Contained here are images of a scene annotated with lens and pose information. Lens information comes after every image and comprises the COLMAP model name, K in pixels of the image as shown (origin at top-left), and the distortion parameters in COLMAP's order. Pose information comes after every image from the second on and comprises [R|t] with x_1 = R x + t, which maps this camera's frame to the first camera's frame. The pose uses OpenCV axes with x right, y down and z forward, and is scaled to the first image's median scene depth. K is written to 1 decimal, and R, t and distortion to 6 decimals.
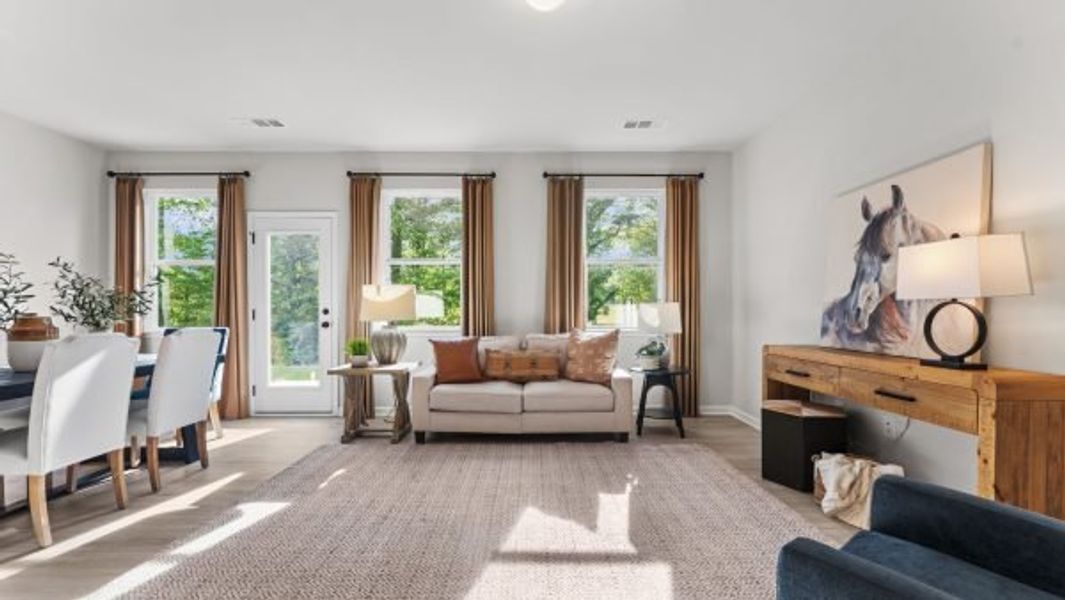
lens RADIAL K [[428.2, 0, 532.5], [0, 428.2, 300.0], [0, 0, 1]] dist [0.001720, 0.000096]
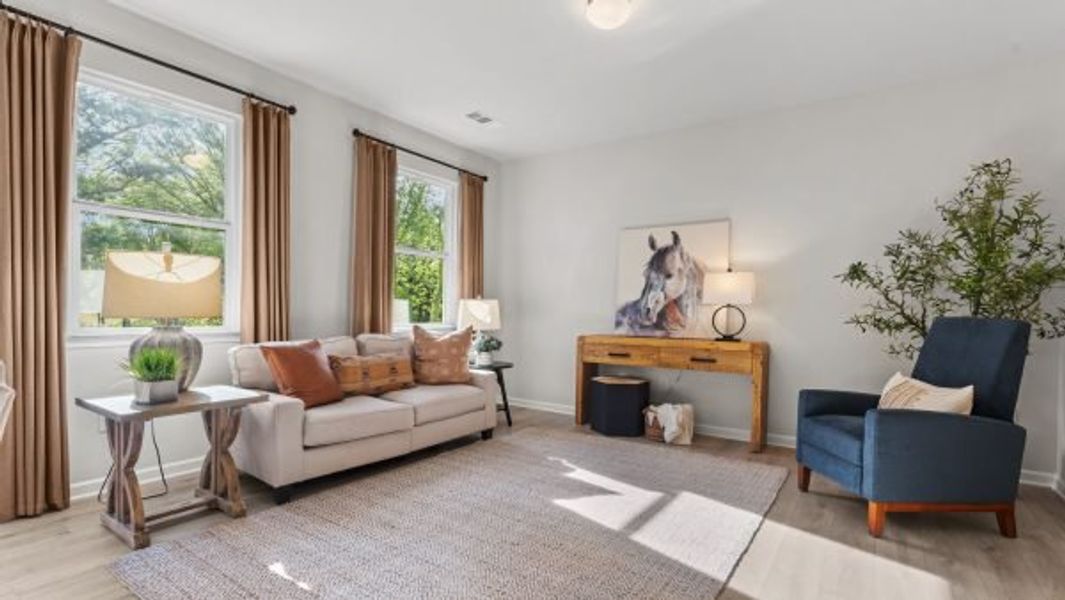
lens RADIAL K [[501.3, 0, 532.5], [0, 501.3, 300.0], [0, 0, 1]] dist [-0.003139, -0.000403]
pose [[0.567171, 0.027855, 0.823129, -0.848891], [-0.036803, 0.999287, -0.008457, 0.018987], [-0.822778, -0.025497, 0.567791, 0.318201]]
